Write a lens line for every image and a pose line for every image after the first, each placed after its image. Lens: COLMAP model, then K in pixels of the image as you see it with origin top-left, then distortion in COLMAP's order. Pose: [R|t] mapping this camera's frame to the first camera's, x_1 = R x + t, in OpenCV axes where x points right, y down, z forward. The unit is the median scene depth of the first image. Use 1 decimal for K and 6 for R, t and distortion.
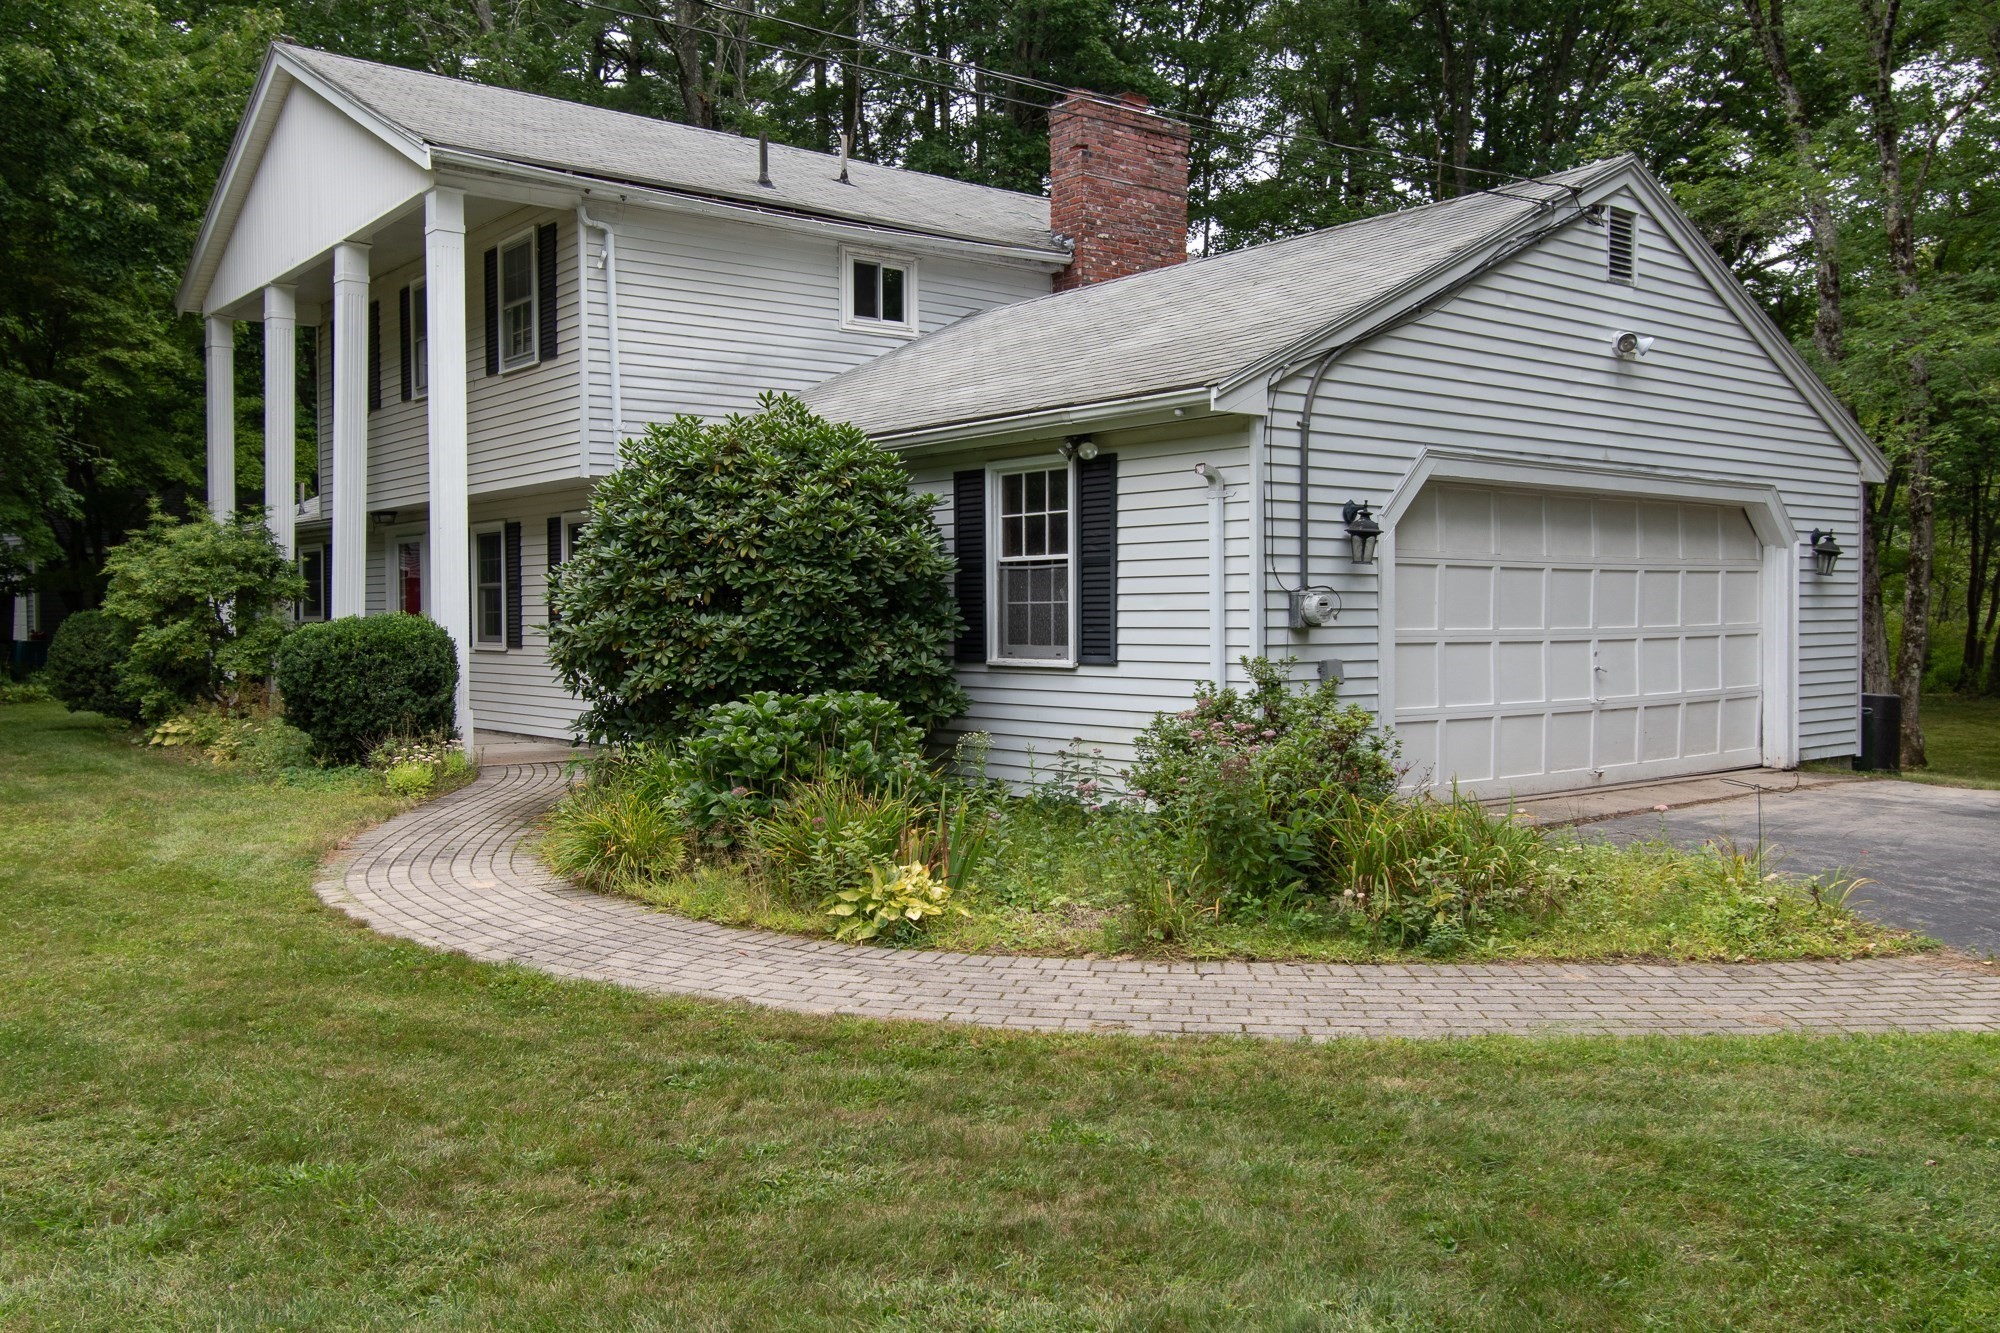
lens RADIAL K [[1662.7, 0, 998.6], [0, 1662.7, 669.2], [0, 0, 1]] dist [0.001875, -0.007385]
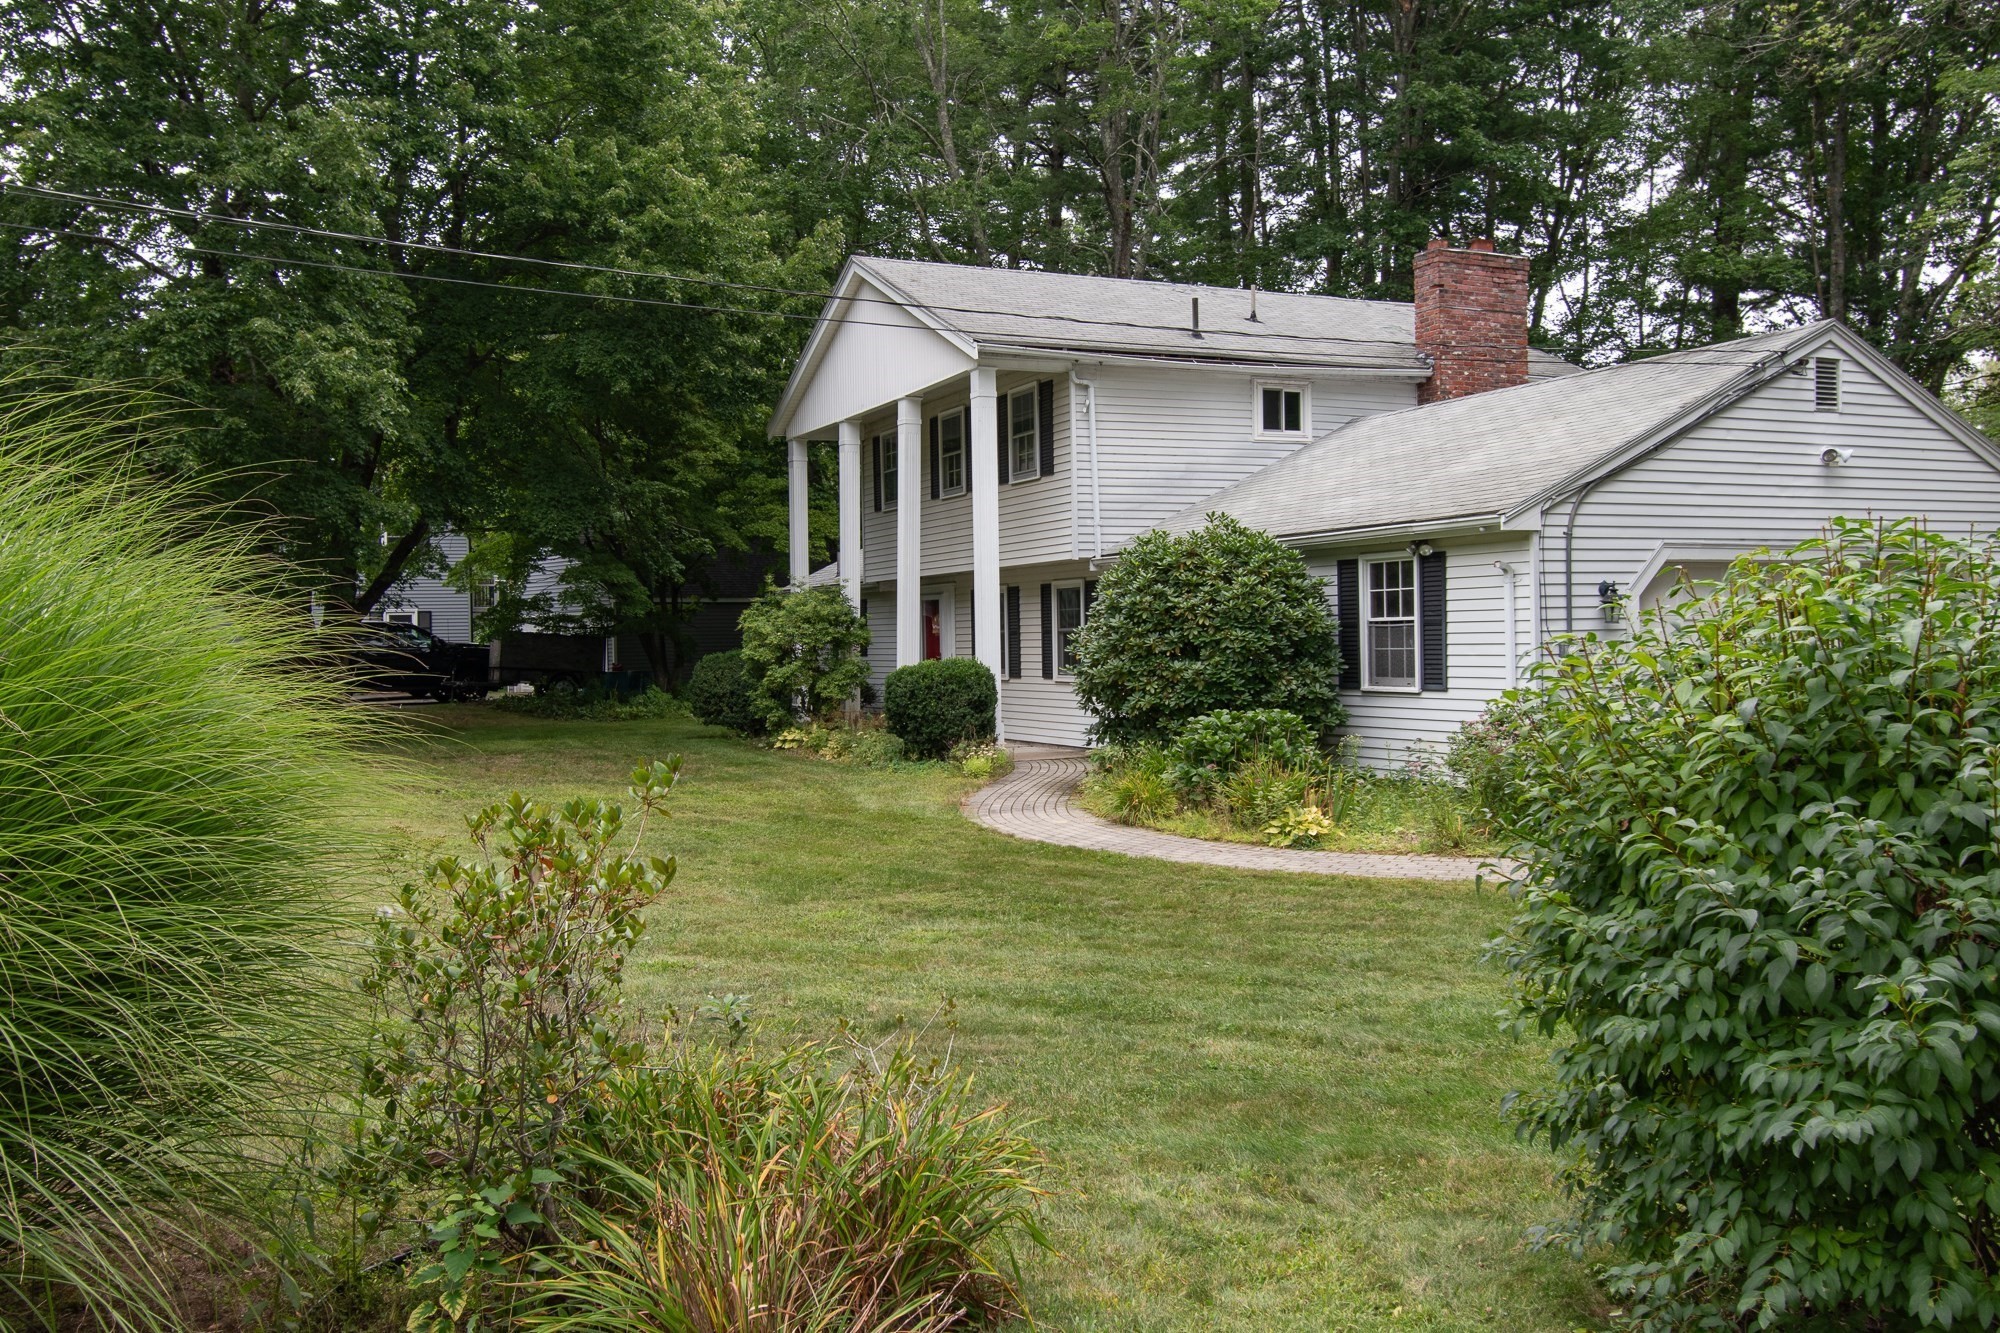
lens RADIAL K [[1662.7, 0, 1011.2], [0, 1662.7, 672.1], [0, 0, 1]] dist [0.001875, -0.007385]
pose [[0.973819, -0.010066, -0.227100, 0.025997], [0.008310, 0.999928, -0.008685, -0.008831], [0.227171, 0.006570, 0.973833, -0.515305]]
